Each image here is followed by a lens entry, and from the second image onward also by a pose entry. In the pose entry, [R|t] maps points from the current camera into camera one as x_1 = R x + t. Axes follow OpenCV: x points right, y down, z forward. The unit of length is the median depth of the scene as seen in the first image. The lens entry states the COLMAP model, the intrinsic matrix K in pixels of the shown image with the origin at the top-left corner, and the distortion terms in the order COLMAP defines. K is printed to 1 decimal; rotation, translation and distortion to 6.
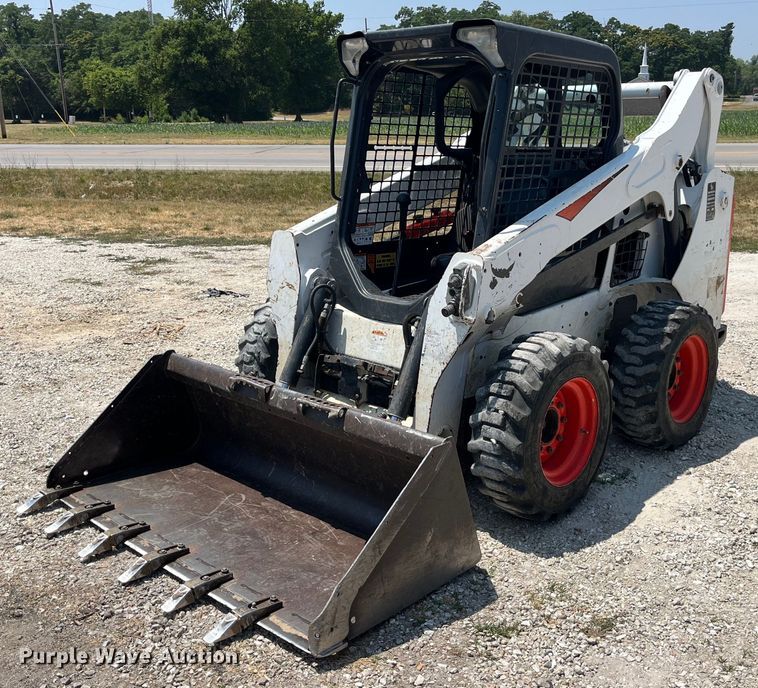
lens RADIAL K [[885.9, 0, 377.4], [0, 885.9, 345.0], [0, 0, 1]] dist [0.037910, 0.000000]
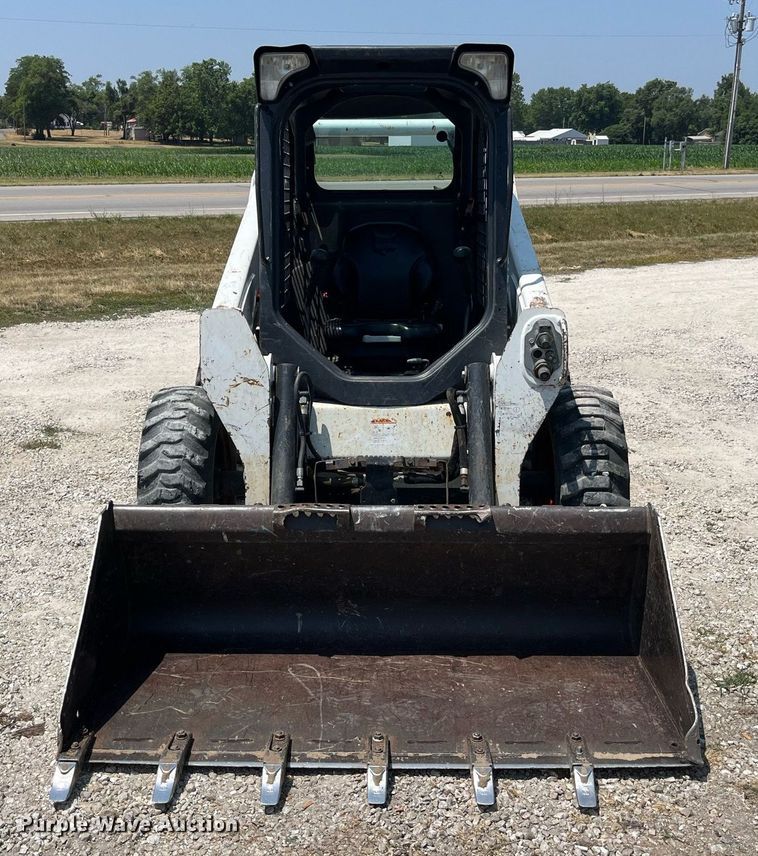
lens RADIAL K [[1082.9, 0, 381.2], [0, 1082.9, 434.9], [0, 0, 1]] dist [0.036660, 0.000000]
pose [[0.718406, -0.170704, 0.674354, -0.700752], [0.168953, 0.983213, 0.068897, -0.073000], [-0.674794, 0.064438, 0.735187, 0.286022]]
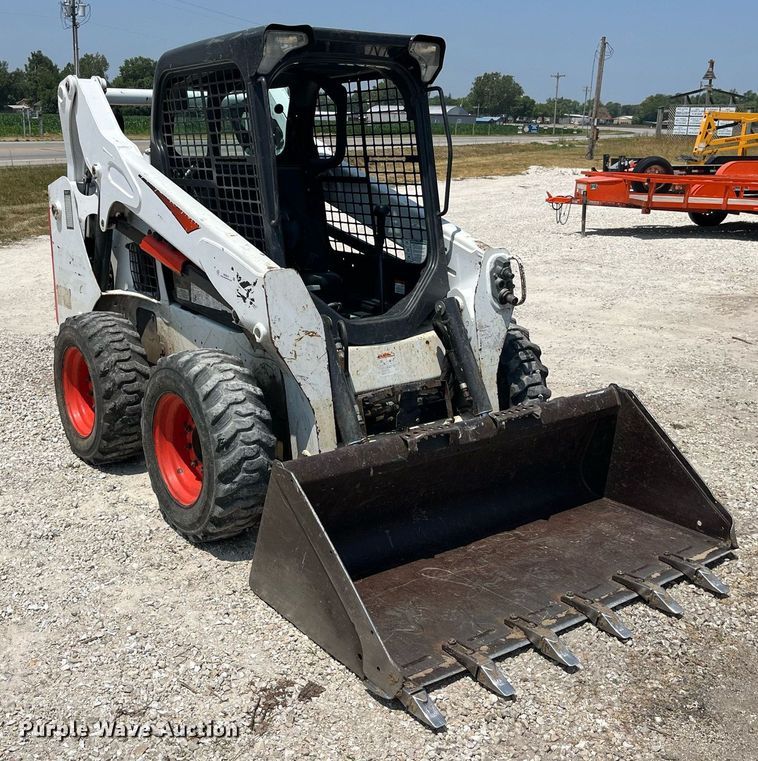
lens RADIAL K [[948.3, 0, 376.8], [0, 948.3, 372.4], [0, 0, 1]] dist [0.036896, 0.000000]
pose [[0.140875, -0.242444, 0.959883, -1.017522], [0.231401, 0.950760, 0.206178, -0.216248], [-0.962605, 0.193072, 0.190040, 0.858712]]
